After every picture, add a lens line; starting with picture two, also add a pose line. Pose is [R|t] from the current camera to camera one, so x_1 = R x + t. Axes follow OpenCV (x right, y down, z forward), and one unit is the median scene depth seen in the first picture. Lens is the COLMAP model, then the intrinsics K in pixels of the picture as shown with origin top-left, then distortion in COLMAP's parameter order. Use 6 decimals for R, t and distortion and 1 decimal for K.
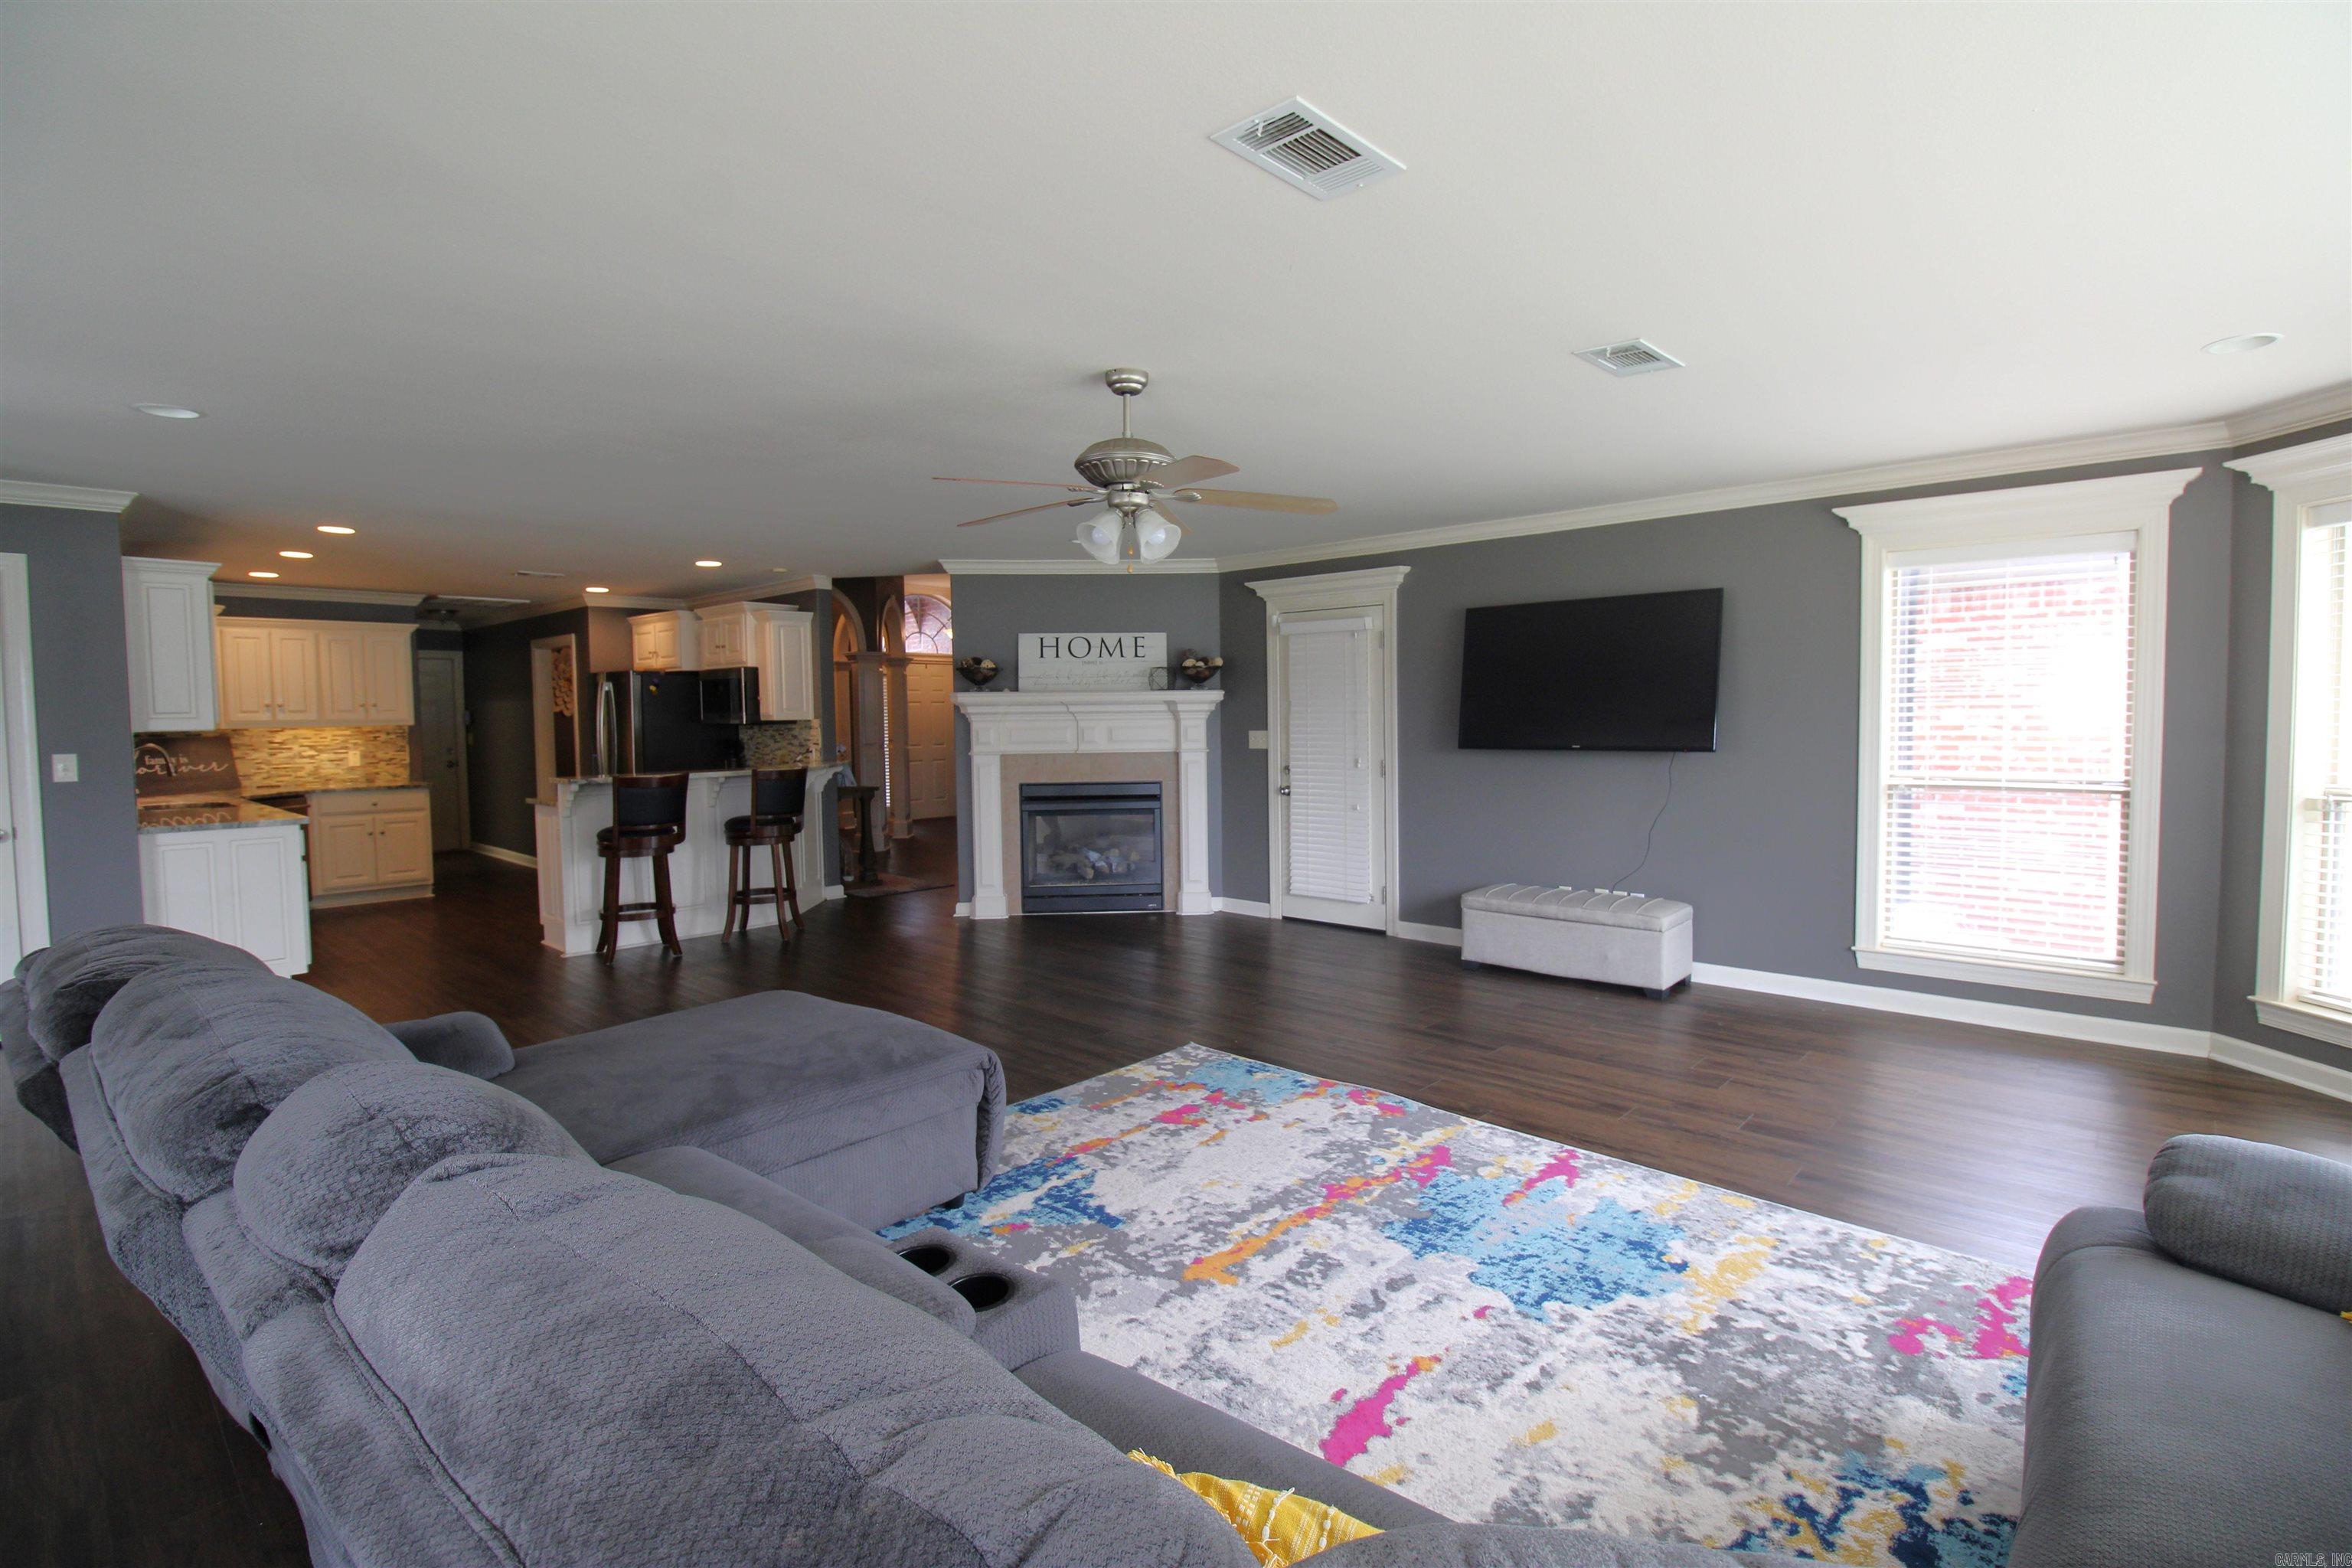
lens RADIAL K [[1097.2, 0, 1193.7], [0, 1097.2, 766.6], [0, 0, 1]] dist [-0.000405, -0.011116]
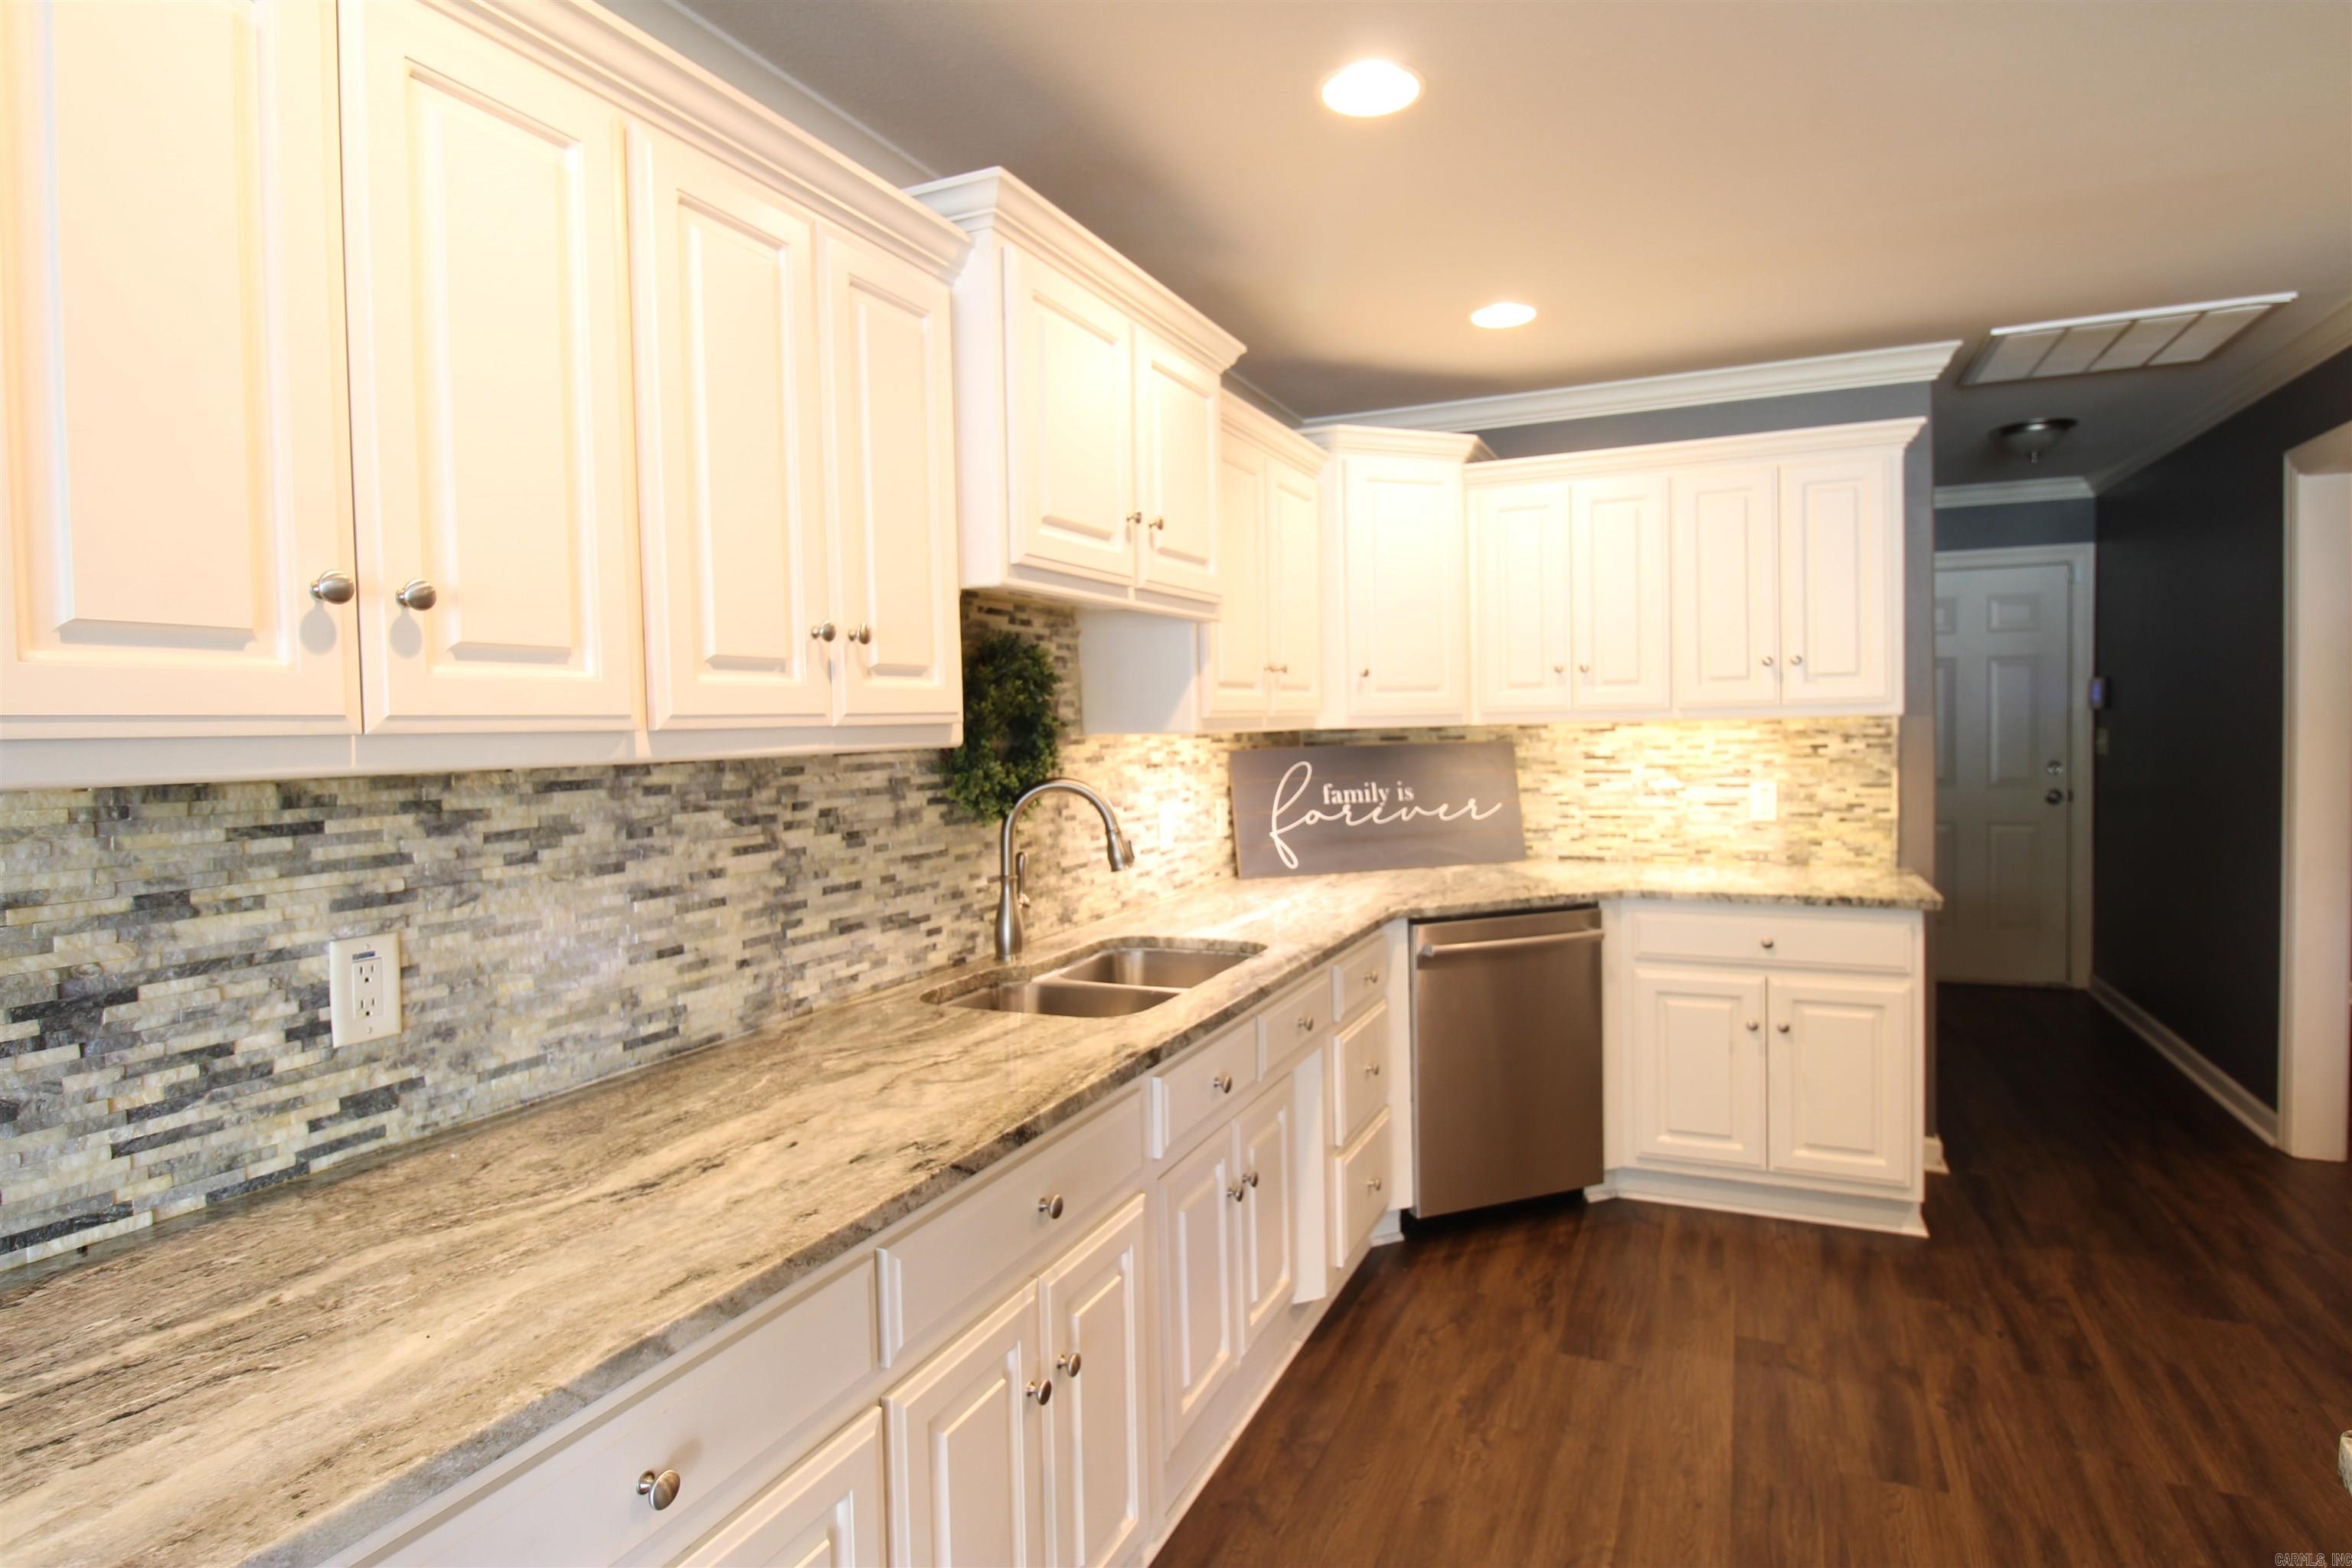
lens RADIAL K [[1222.3, 0, 1208.2], [0, 1222.3, 766.0], [0, 0, 1]] dist [0.004573, -0.014312]
pose [[0.327161, 0.040551, -0.944098, -0.477829], [-0.028829, 0.999042, 0.032921, -0.032188], [0.944529, 0.016447, 0.328016, 0.758571]]
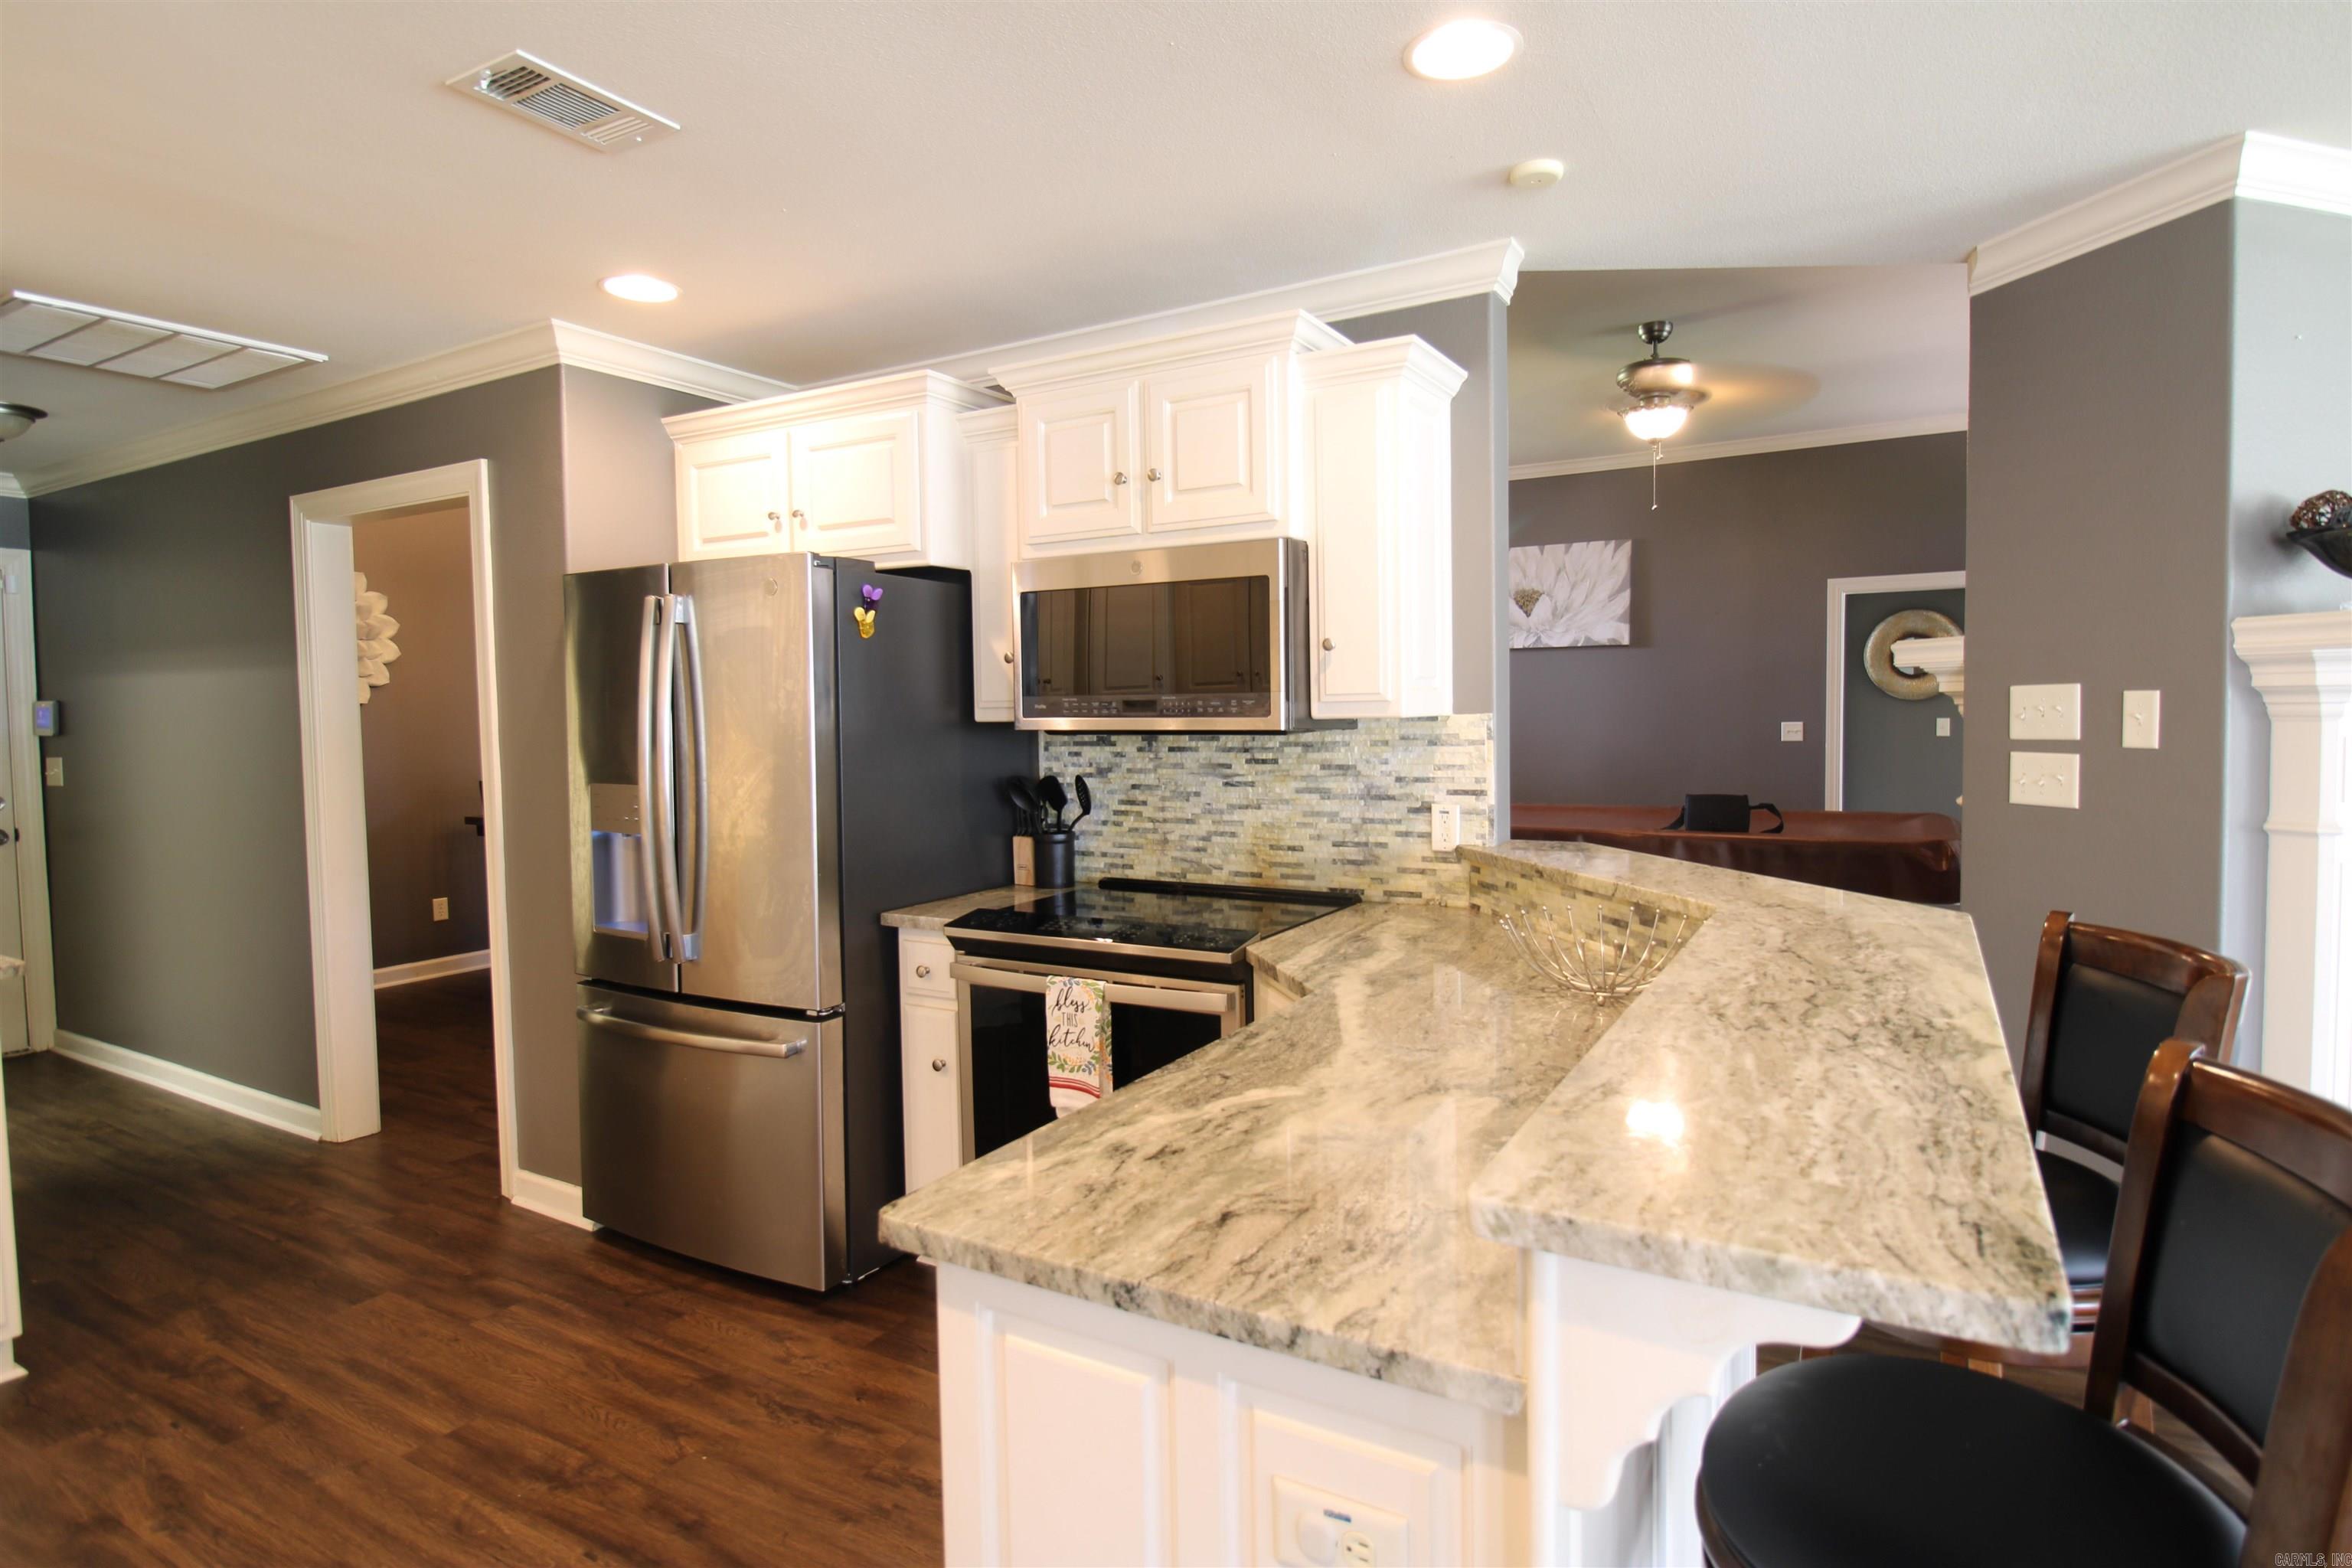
lens RADIAL K [[1222.3, 0, 1208.2], [0, 1222.3, 766.0], [0, 0, 1]] dist [0.004573, -0.014312]
pose [[0.974010, -0.012707, 0.226148, -0.534720], [0.013983, 0.999894, -0.004041, -0.030065], [-0.226073, 0.007098, 0.974085, 0.723597]]
